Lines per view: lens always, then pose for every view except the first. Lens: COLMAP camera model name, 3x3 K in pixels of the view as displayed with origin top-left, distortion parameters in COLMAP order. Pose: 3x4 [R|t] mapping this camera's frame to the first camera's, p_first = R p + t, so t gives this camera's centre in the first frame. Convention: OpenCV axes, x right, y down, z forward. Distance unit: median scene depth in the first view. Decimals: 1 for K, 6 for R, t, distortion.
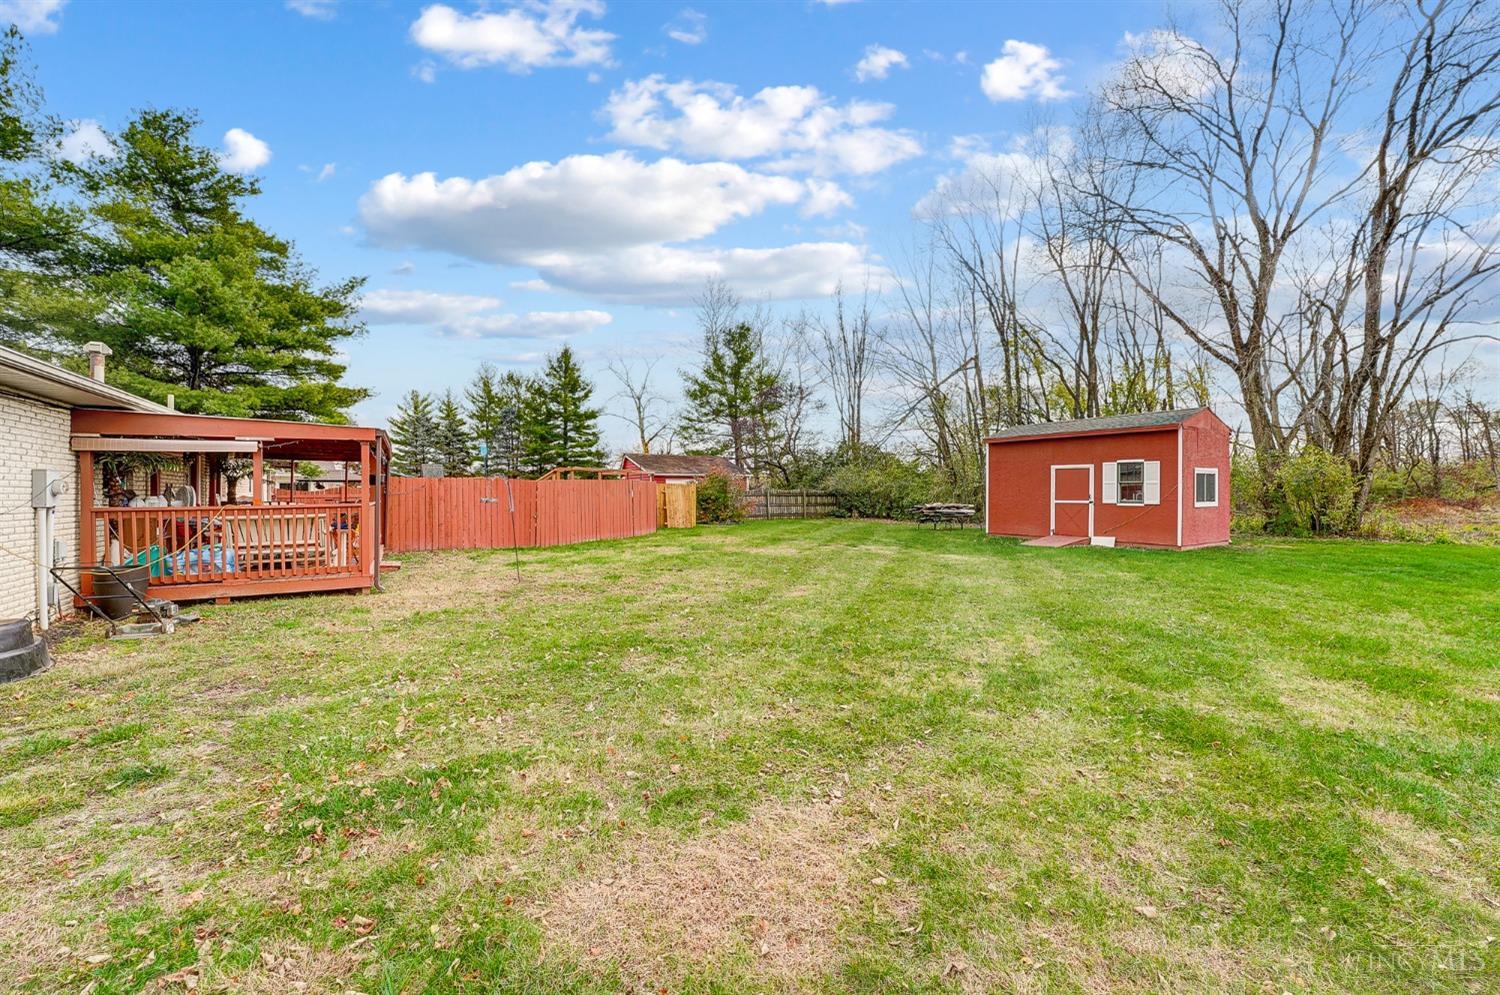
lens RADIAL K [[632.8, 0, 750.0], [0, 632.8, 497.5], [0, 0, 1]] dist [-0.027635, 0.000933]
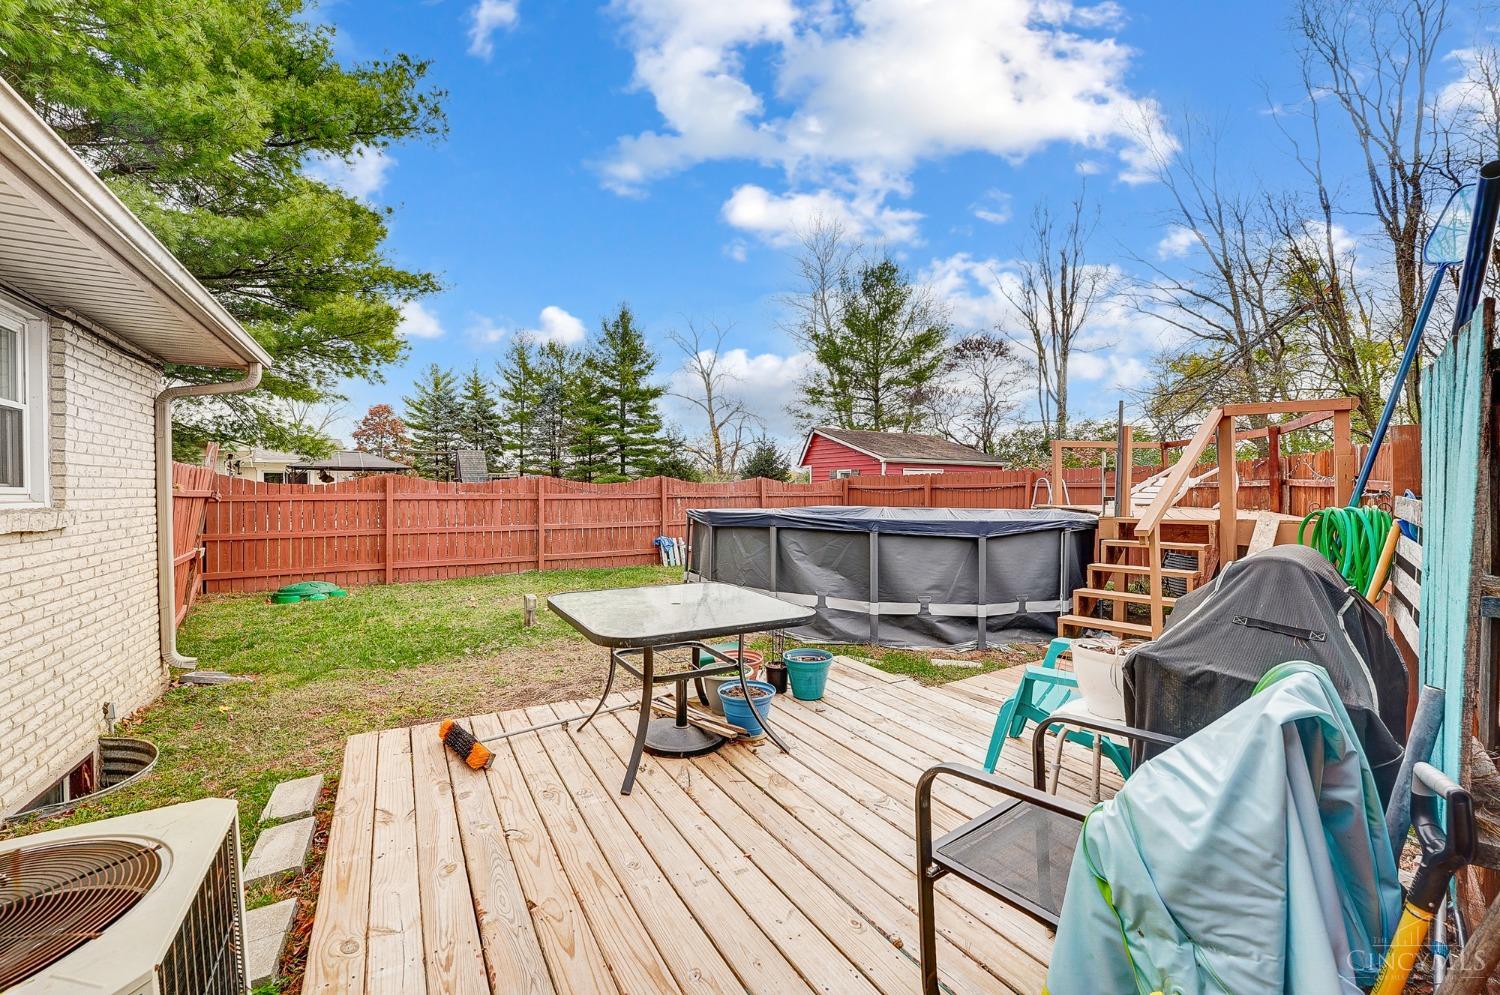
lens RADIAL K [[622.2, 0, 725.6], [0, 622.2, 504.0], [0, 0, 1]] dist [-0.018167, -0.000059]
pose [[0.999788, 0.006573, -0.019508, -0.140566], [-0.006252, 0.999845, 0.016475, -0.001950], [0.019613, -0.016349, 0.999674, 0.198162]]
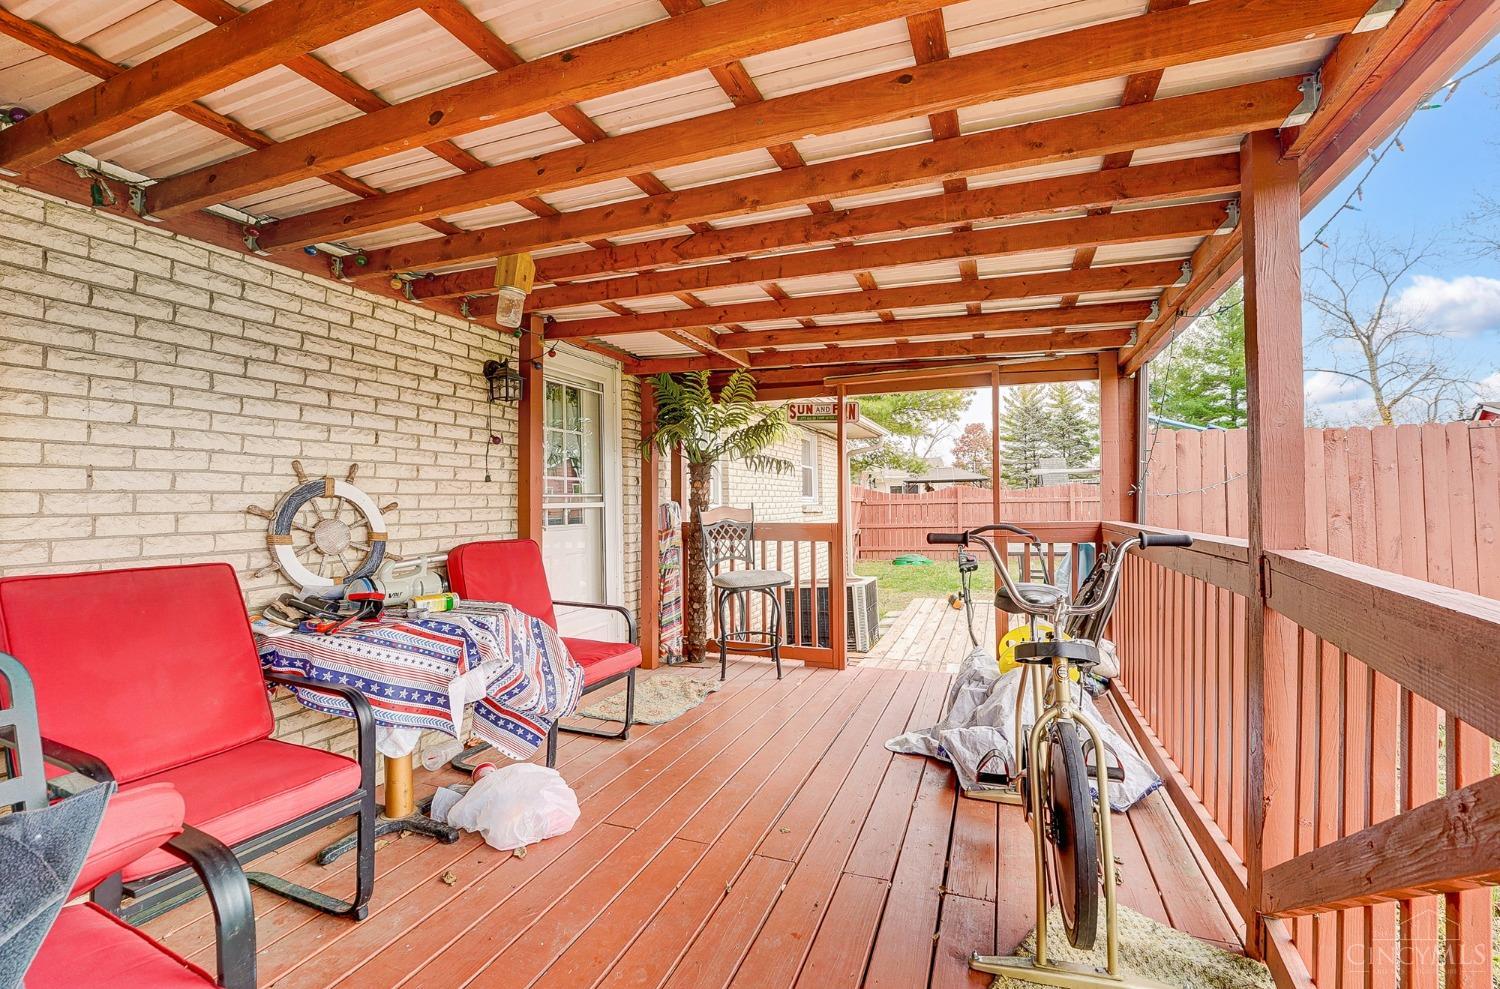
lens RADIAL K [[632.8, 0, 750.0], [0, 632.8, 494.5], [0, 0, 1]] dist [-0.027635, 0.000933]
pose [[0.634676, -0.016331, -0.772606, -0.100447], [0.010921, 0.999866, -0.012164, -0.001061], [0.772701, -0.000717, 0.634769, 0.148628]]
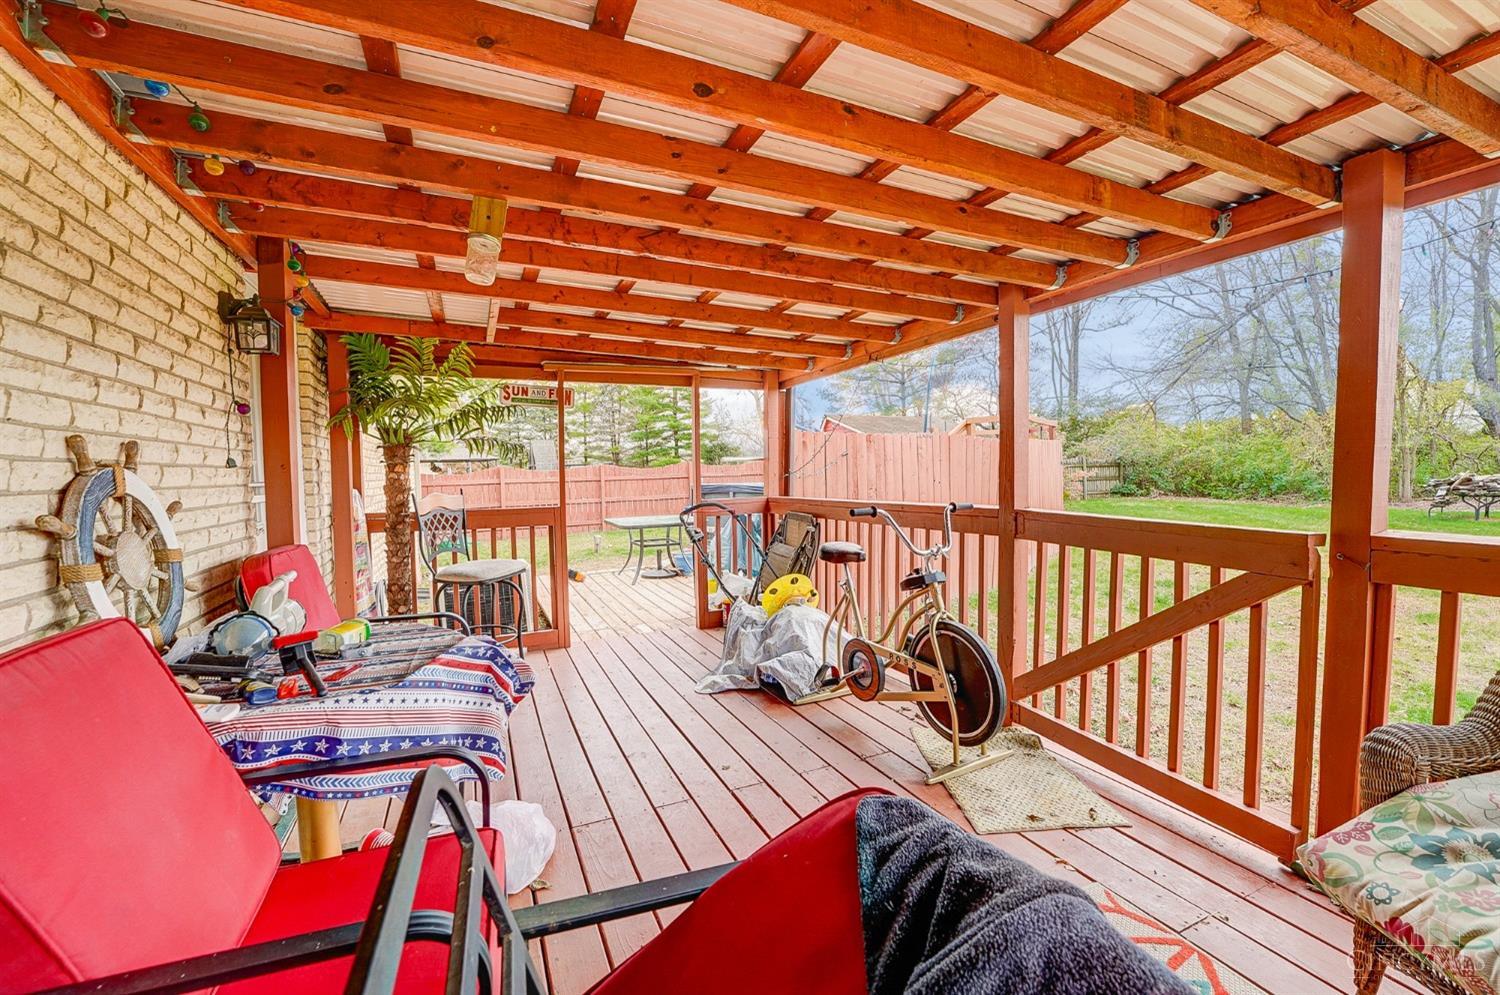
lens RADIAL K [[620.6, 0, 736.2], [0, 620.6, 501.5], [0, 0, 1]] dist [-0.025128, -0.000103]
pose [[0.994895, -0.016354, -0.099580, -0.119609], [0.021010, 0.998726, 0.045882, -0.001930], [0.098702, -0.047740, 0.993971, 0.134397]]
